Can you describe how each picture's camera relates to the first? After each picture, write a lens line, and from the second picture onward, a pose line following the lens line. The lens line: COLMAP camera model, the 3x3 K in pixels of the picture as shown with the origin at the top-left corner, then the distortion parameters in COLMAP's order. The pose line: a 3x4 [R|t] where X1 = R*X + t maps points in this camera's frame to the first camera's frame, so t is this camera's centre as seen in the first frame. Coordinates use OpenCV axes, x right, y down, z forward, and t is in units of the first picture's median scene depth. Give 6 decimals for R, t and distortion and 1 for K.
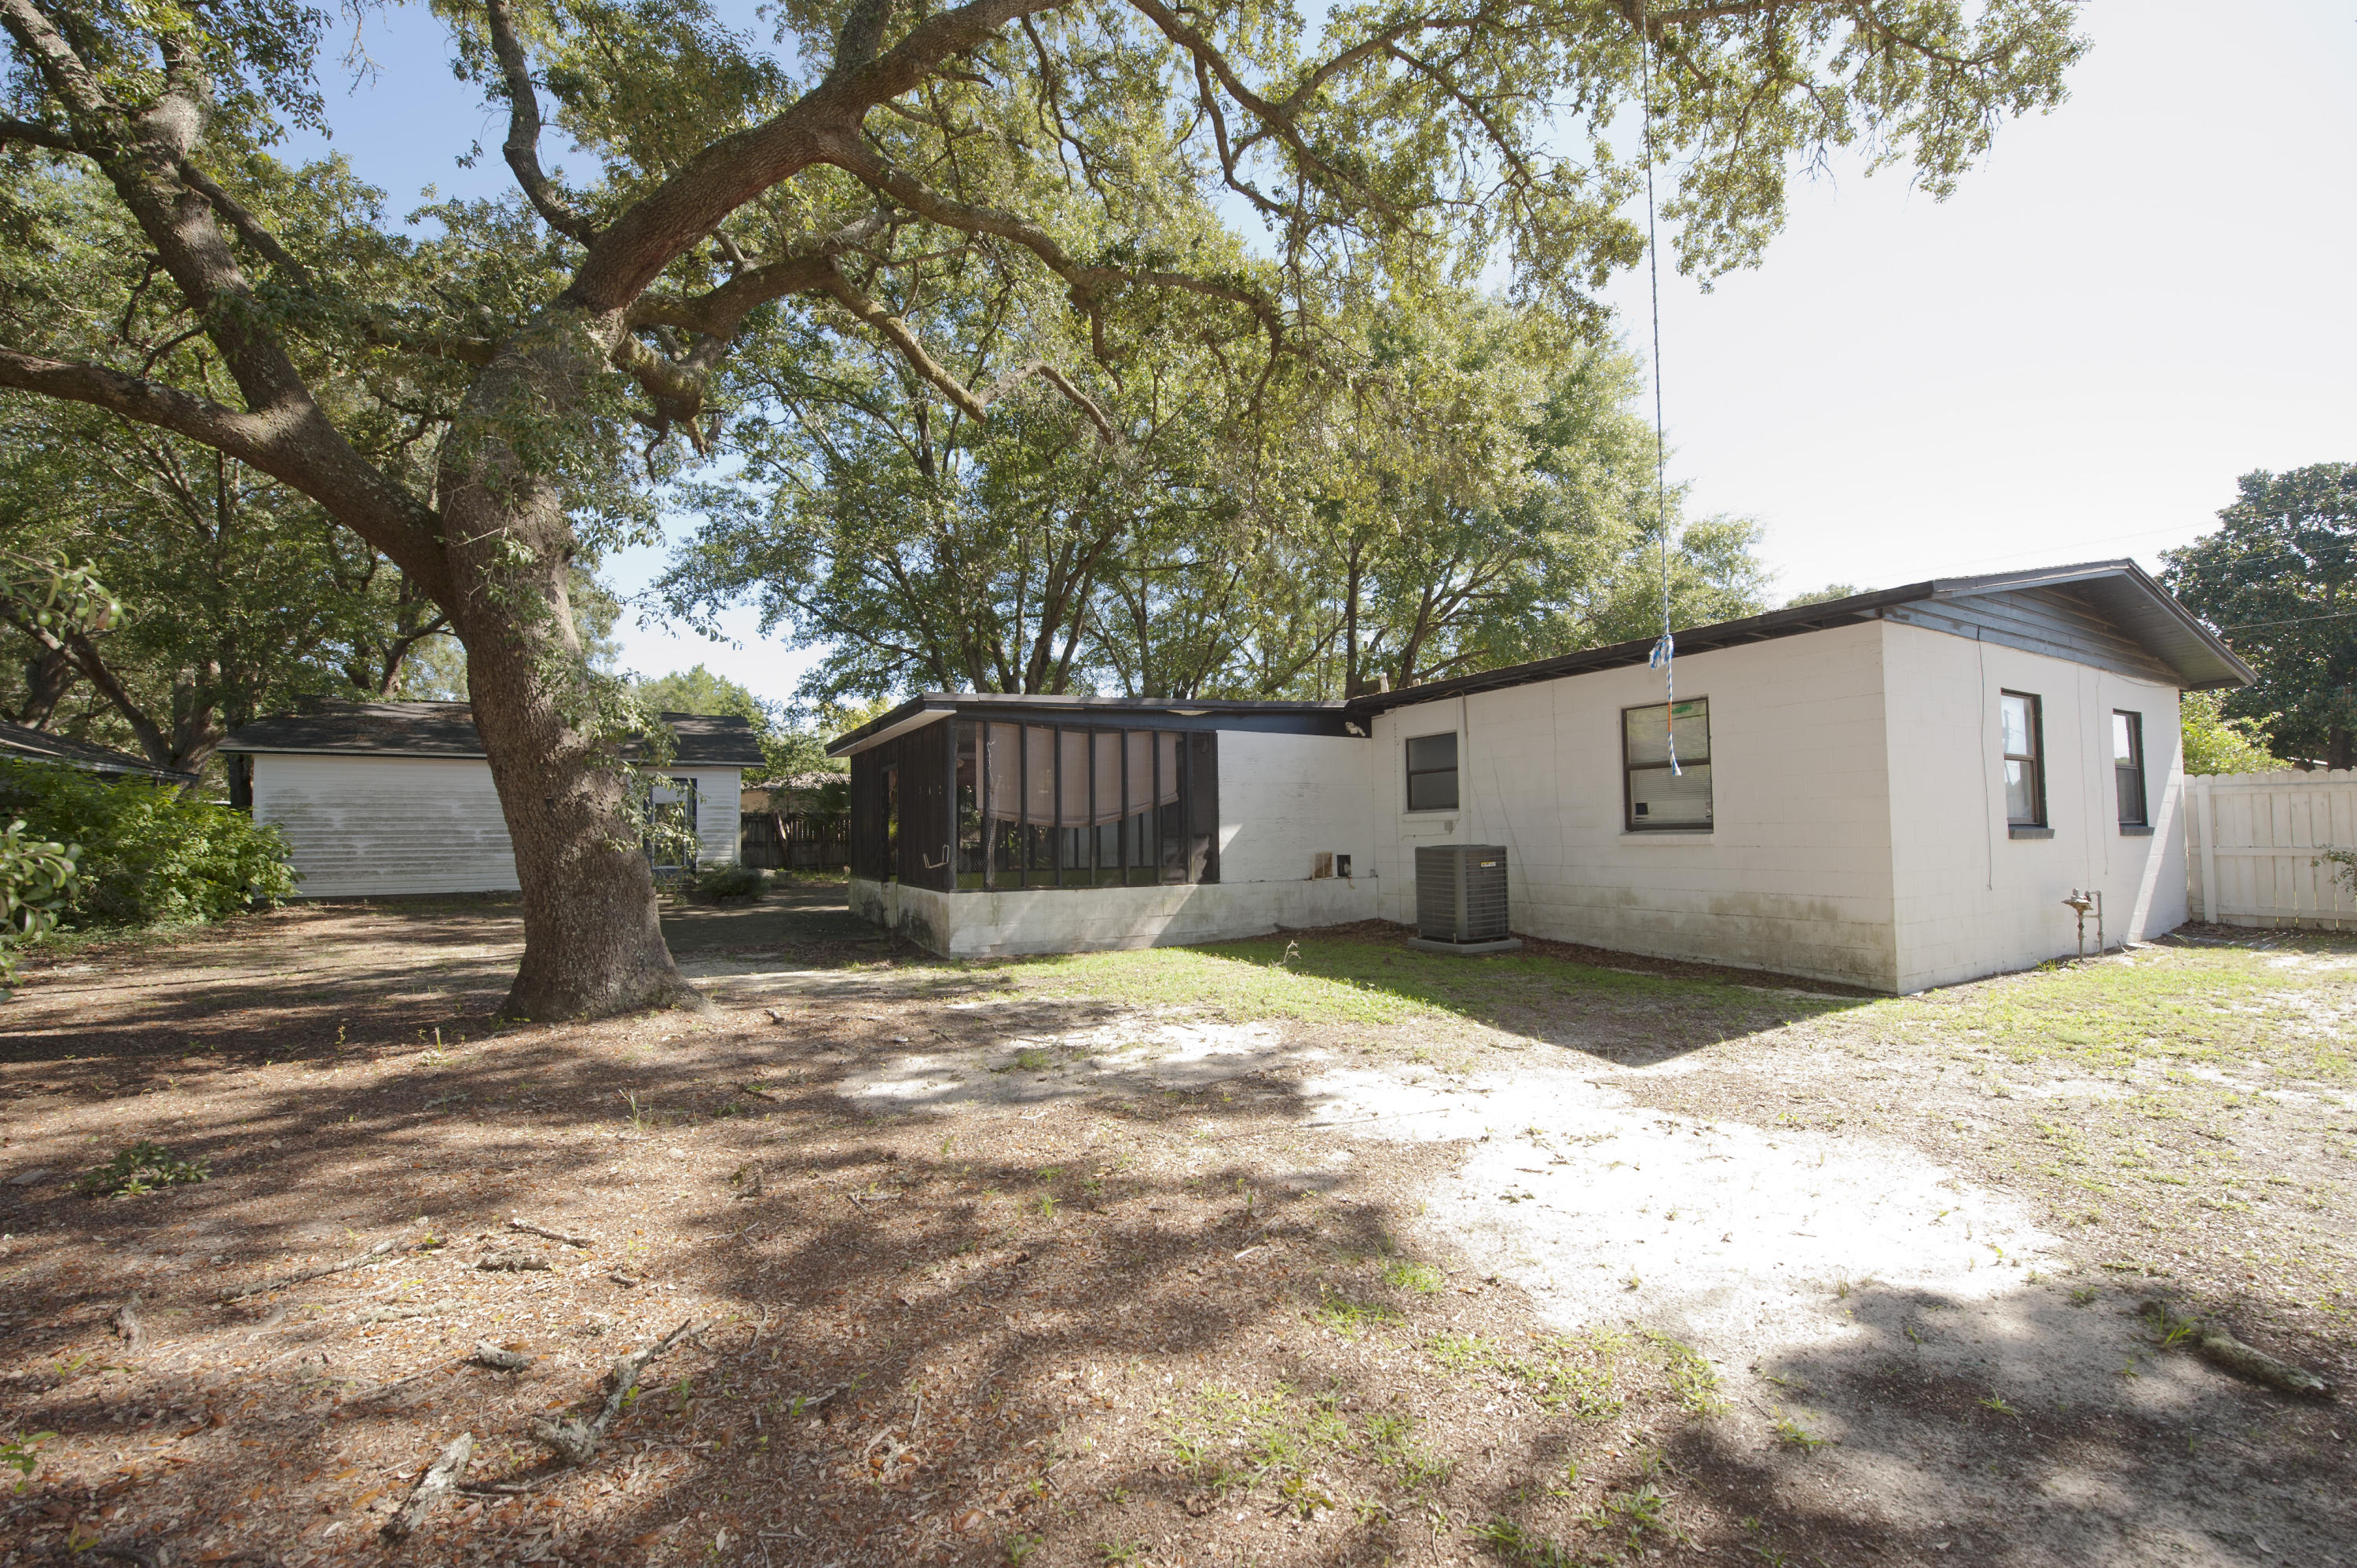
lens RADIAL K [[943.6, 0, 1176.9], [0, 943.6, 788.5], [0, 0, 1]] dist [-0.016055, -0.002443]
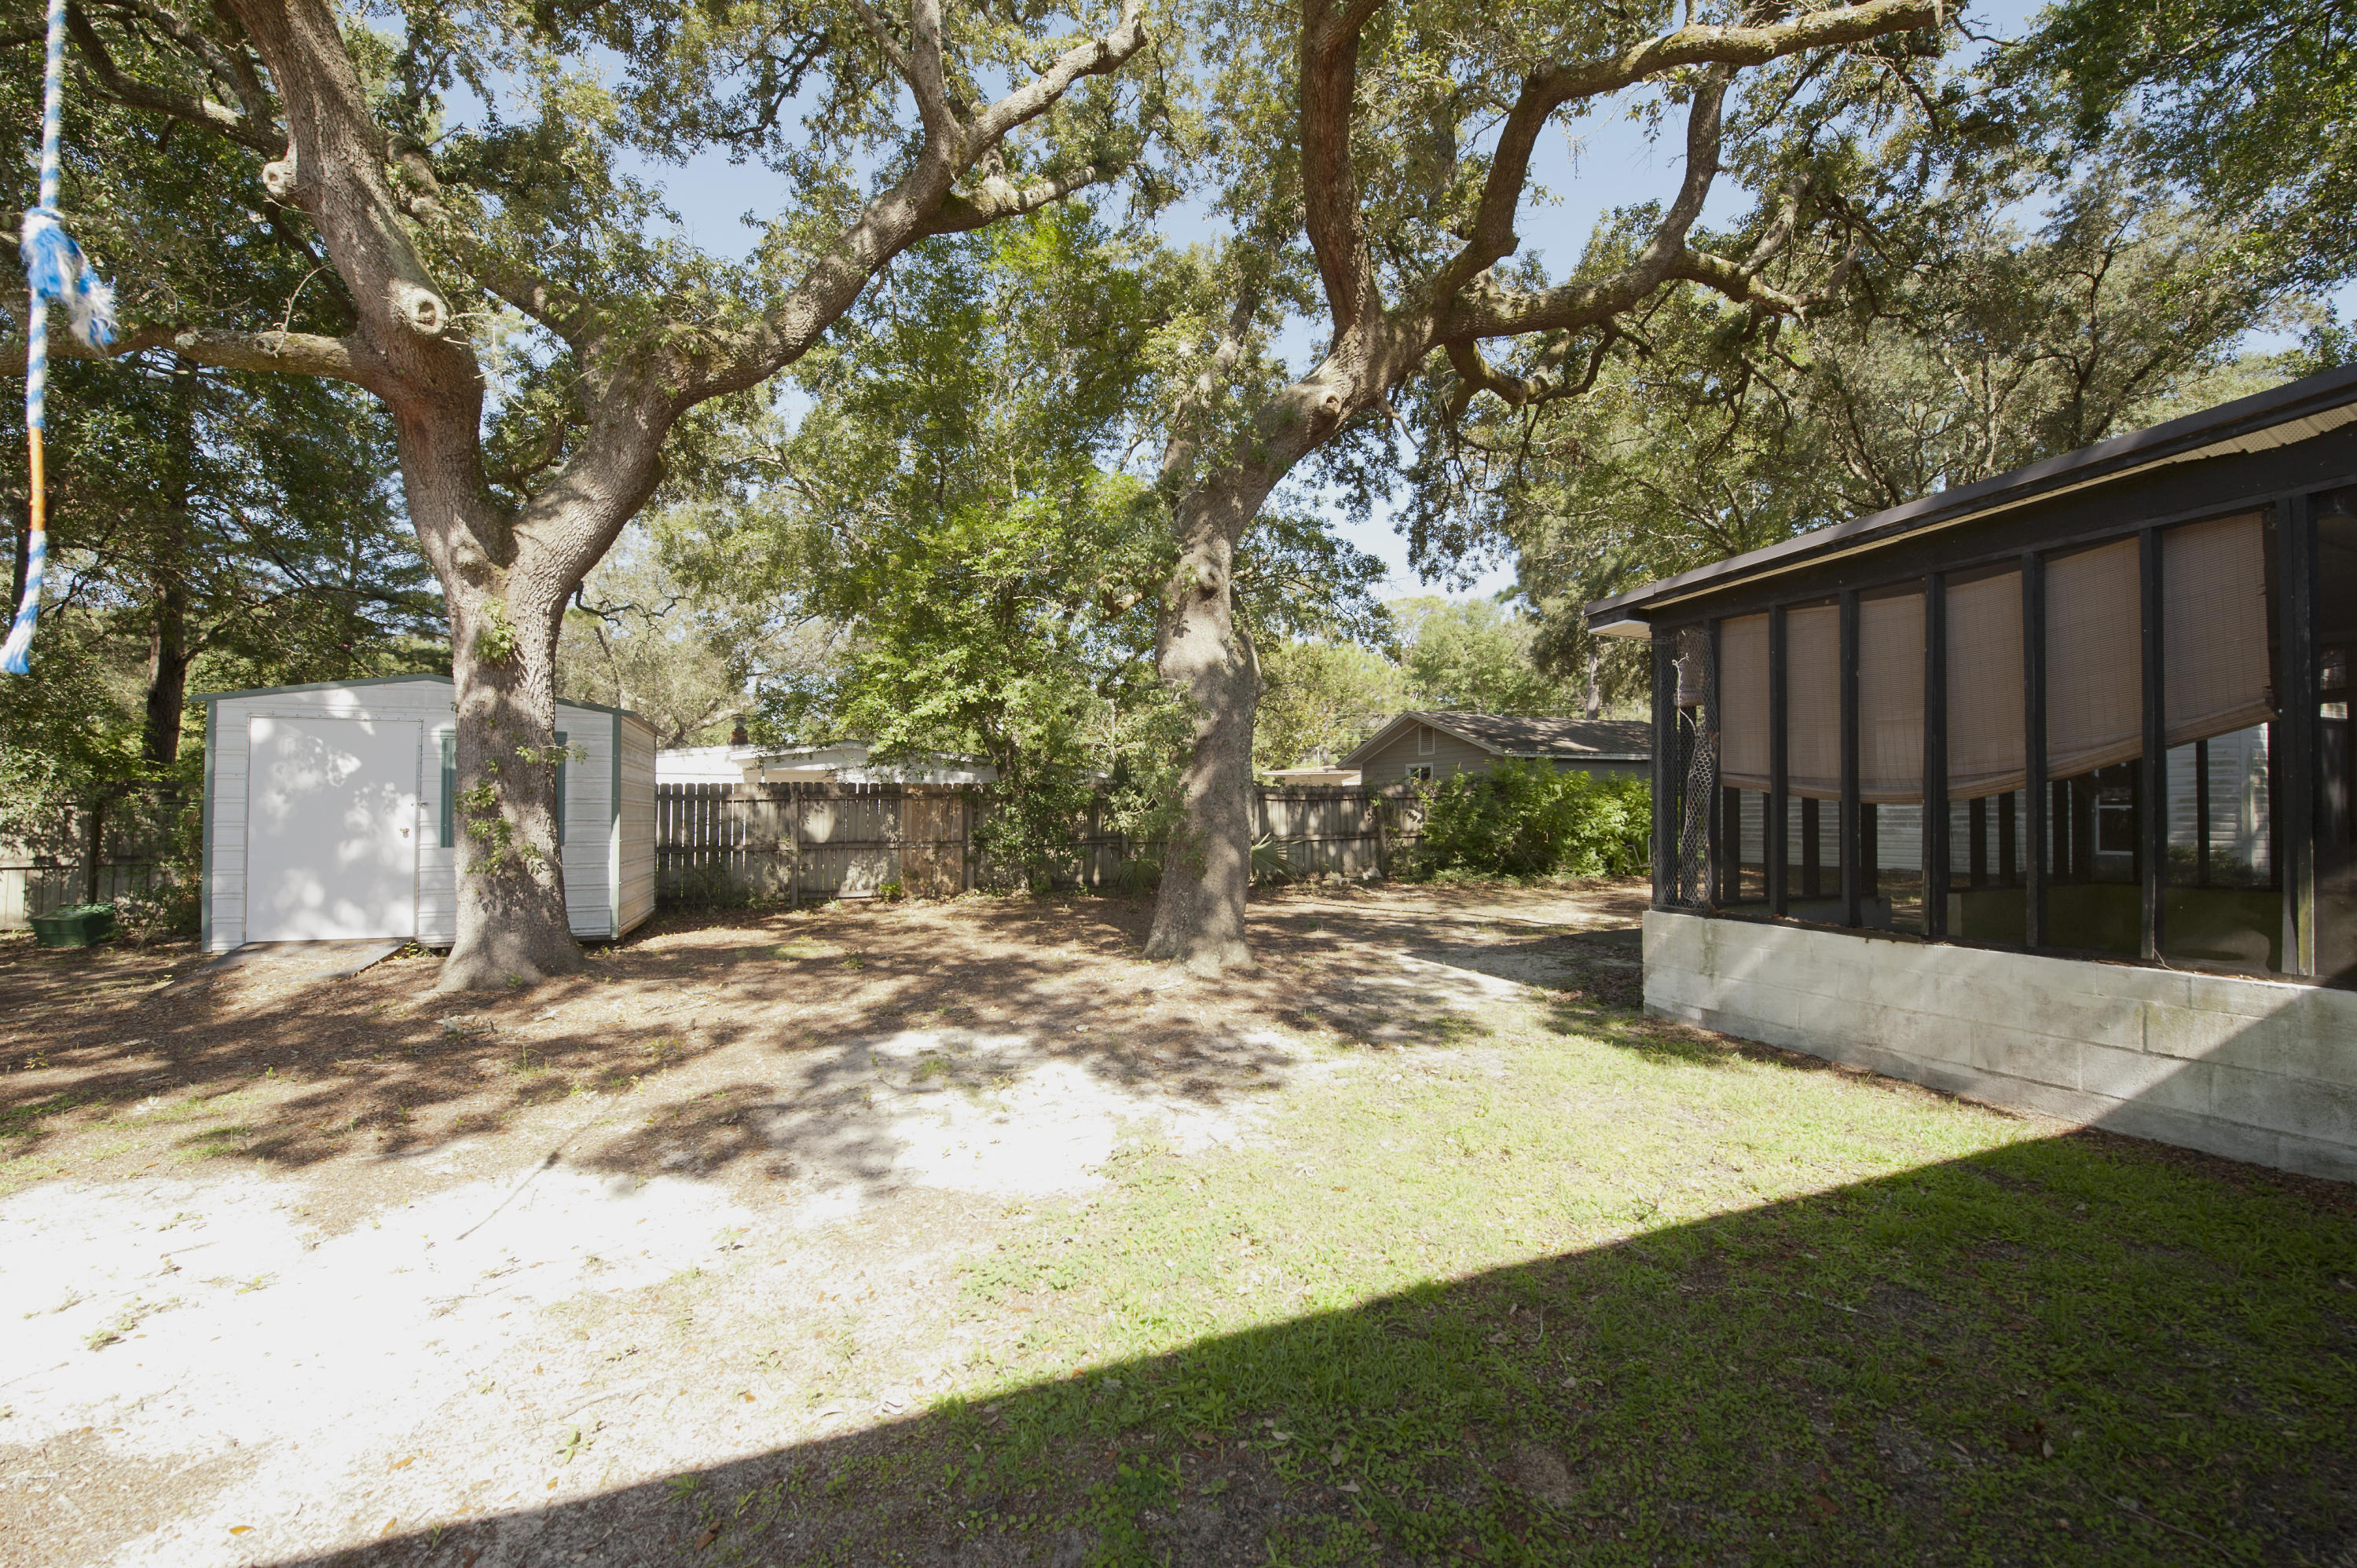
lens RADIAL K [[943.6, 0, 1177.7], [0, 943.6, 794.1], [0, 0, 1]] dist [-0.016055, -0.002443]
pose [[-0.119568, -0.008422, -0.992790, 0.397978], [0.051985, 0.998539, -0.014732, 0.025449], [0.991464, -0.053371, -0.118955, 0.729239]]
